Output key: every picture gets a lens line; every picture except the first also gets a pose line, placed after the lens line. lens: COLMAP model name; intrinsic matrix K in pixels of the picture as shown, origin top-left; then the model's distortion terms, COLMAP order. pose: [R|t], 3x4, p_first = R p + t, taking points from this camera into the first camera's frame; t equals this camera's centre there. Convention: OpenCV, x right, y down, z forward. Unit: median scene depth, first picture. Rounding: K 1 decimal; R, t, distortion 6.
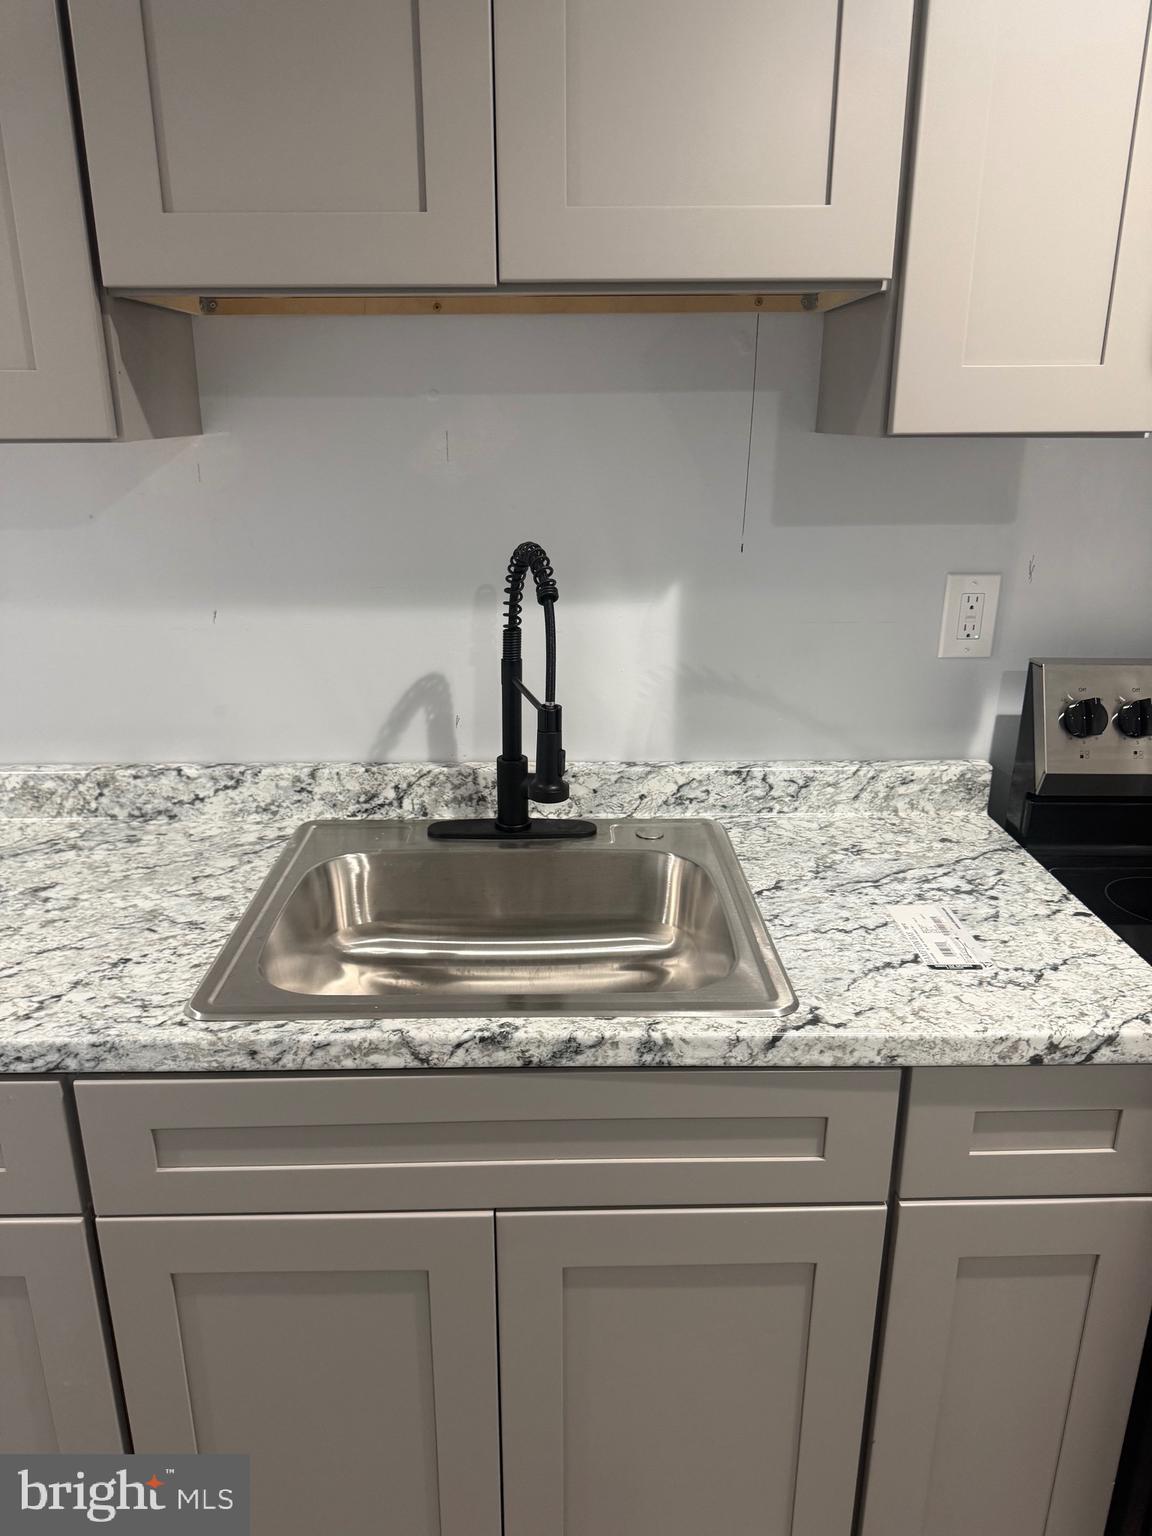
lens RADIAL K [[1093.1, 0, 563.3], [0, 1093.1, 764.2], [0, 0, 1]] dist [0.110446, -0.273794]
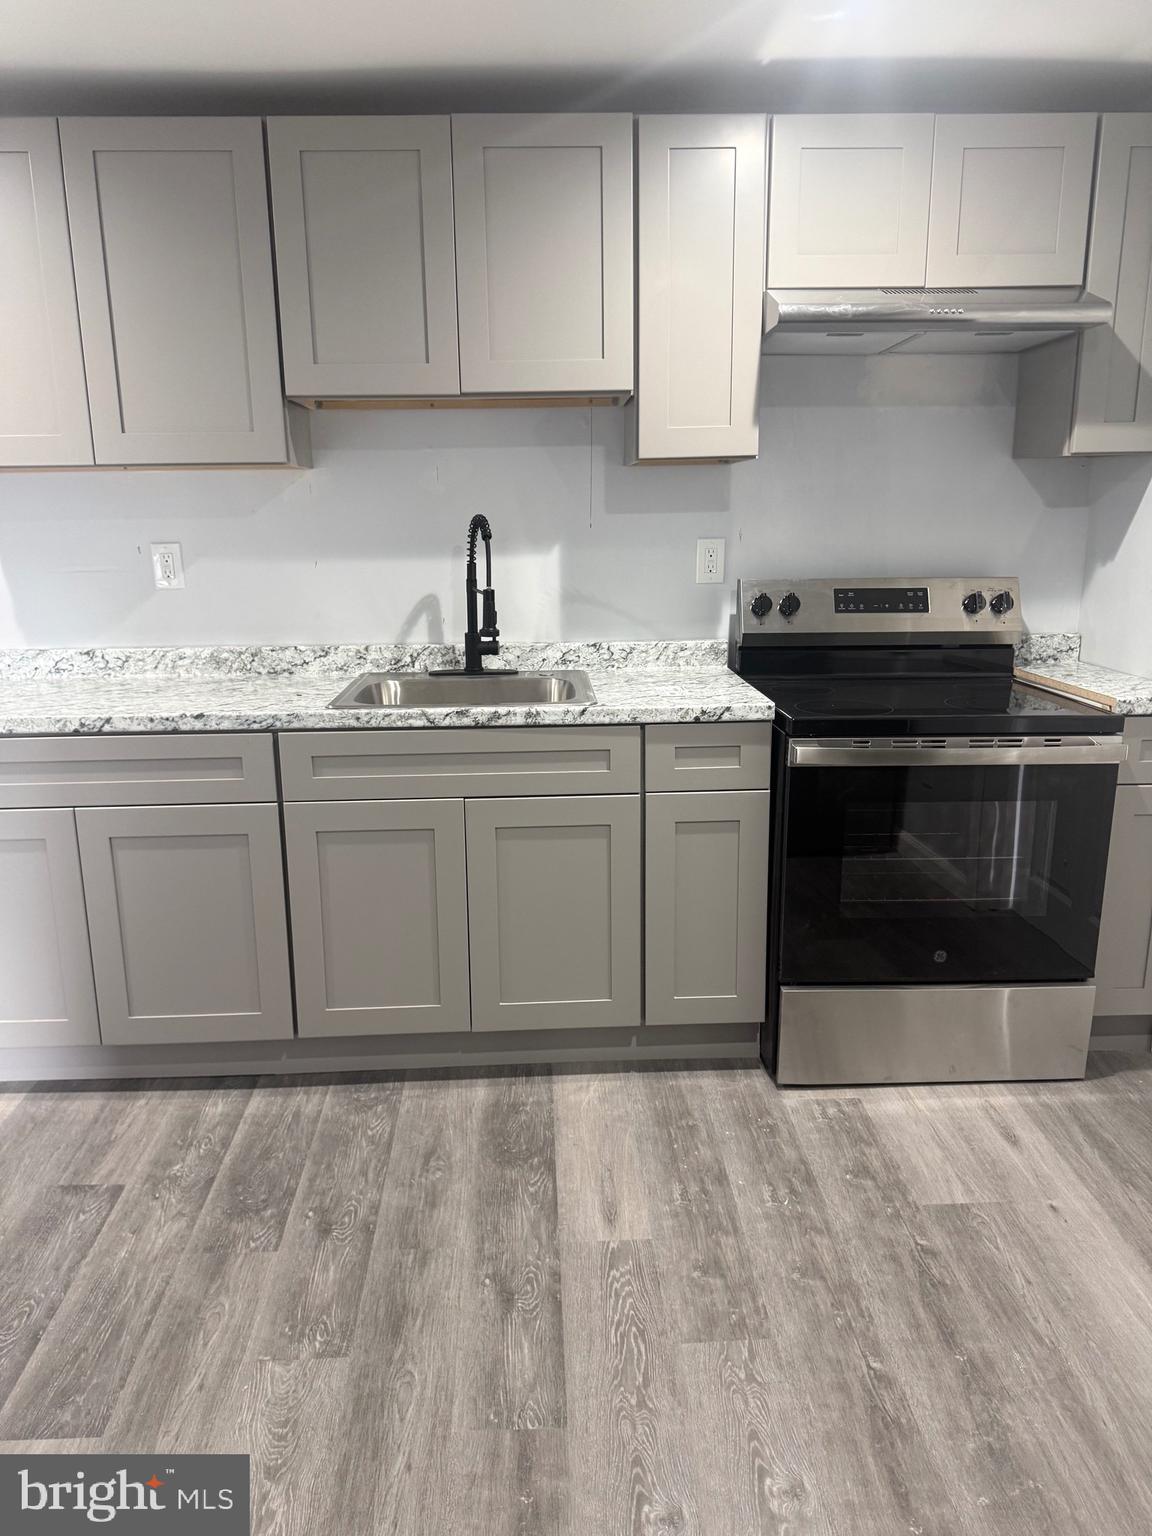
lens RADIAL K [[1089.2, 0, 571.2], [0, 1089.2, 765.3], [0, 0, 1]] dist [0.064391, -0.078222]
pose [[0.999572, -0.015457, 0.024822, 0.078721], [0.017442, 0.996491, -0.081859, 0.406988], [-0.023470, 0.082257, 0.996335, -0.940161]]
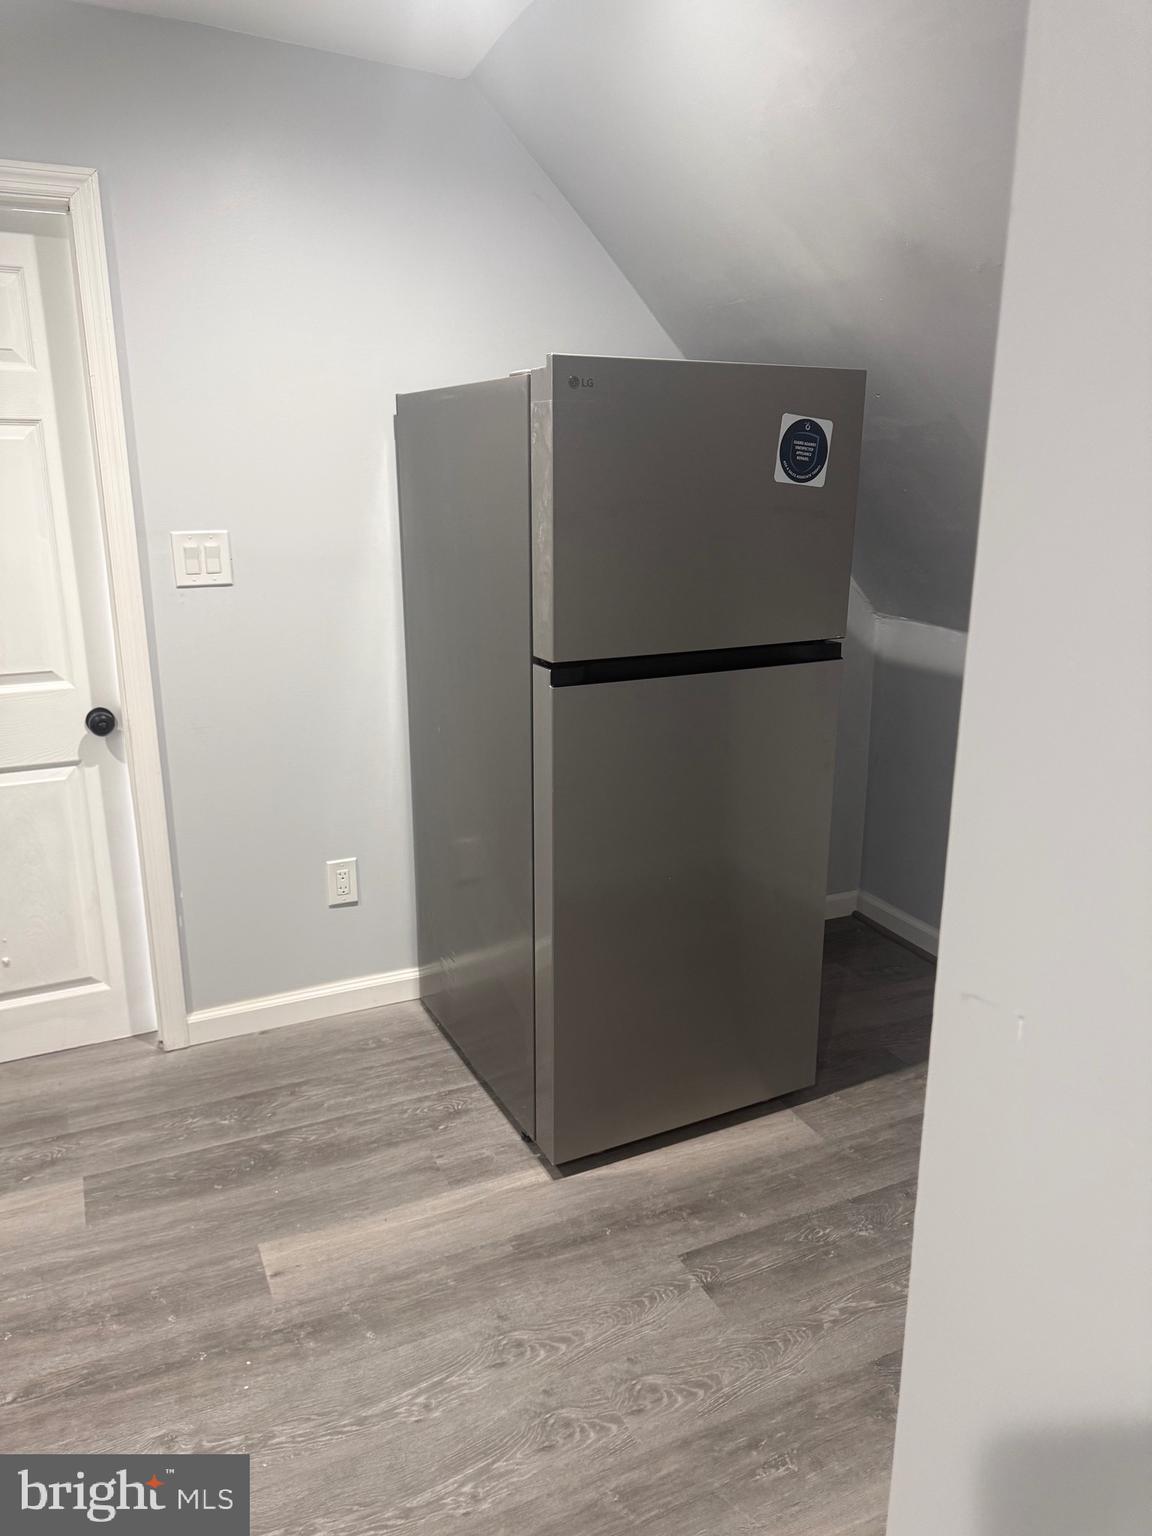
lens RADIAL K [[1089.2, 0, 571.2], [0, 1089.2, 765.3], [0, 0, 1]] dist [0.064391, -0.078222]
pose [[-0.413299, -0.233962, 0.880026, -0.721607], [0.287241, 0.883590, 0.369811, 0.095663], [-0.864104, 0.405622, -0.297984, -0.110007]]
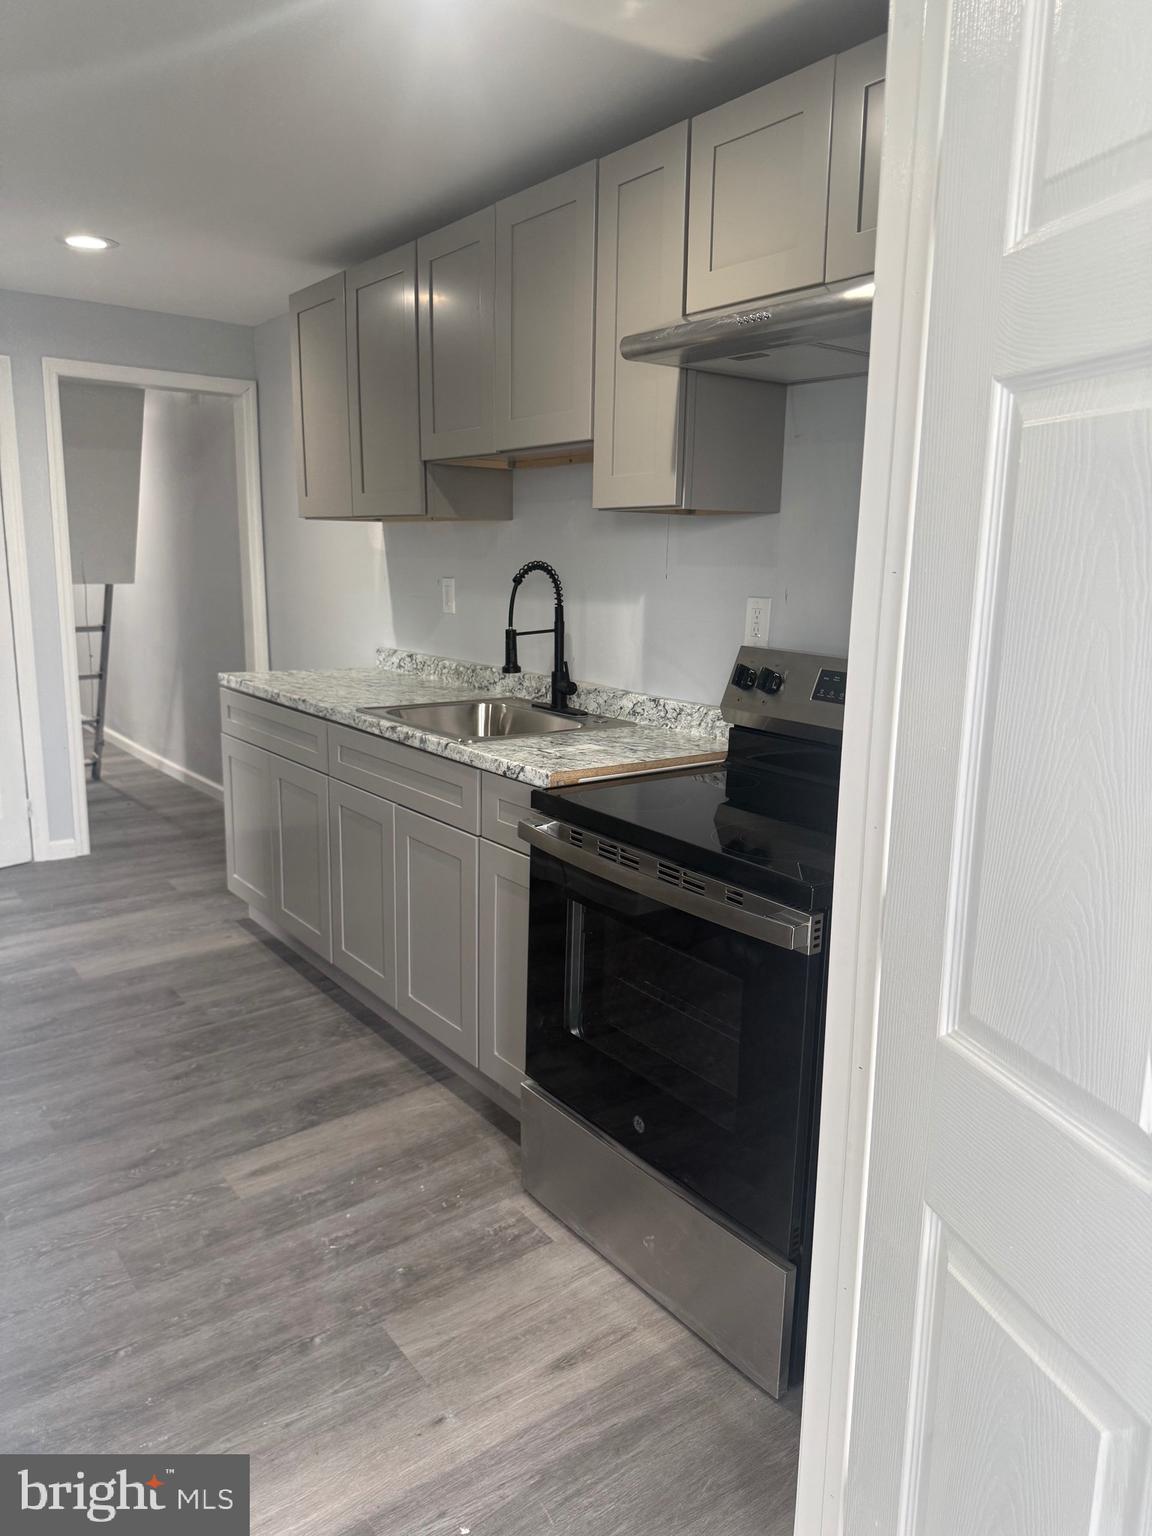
lens RADIAL K [[1089.2, 0, 571.2], [0, 1089.2, 765.3], [0, 0, 1]] dist [0.064391, -0.078222]
pose [[0.587302, 0.170528, -0.791200, 1.691461], [-0.266784, 0.963708, 0.009677, 0.144376], [0.764135, 0.205396, 0.611482, -0.198174]]
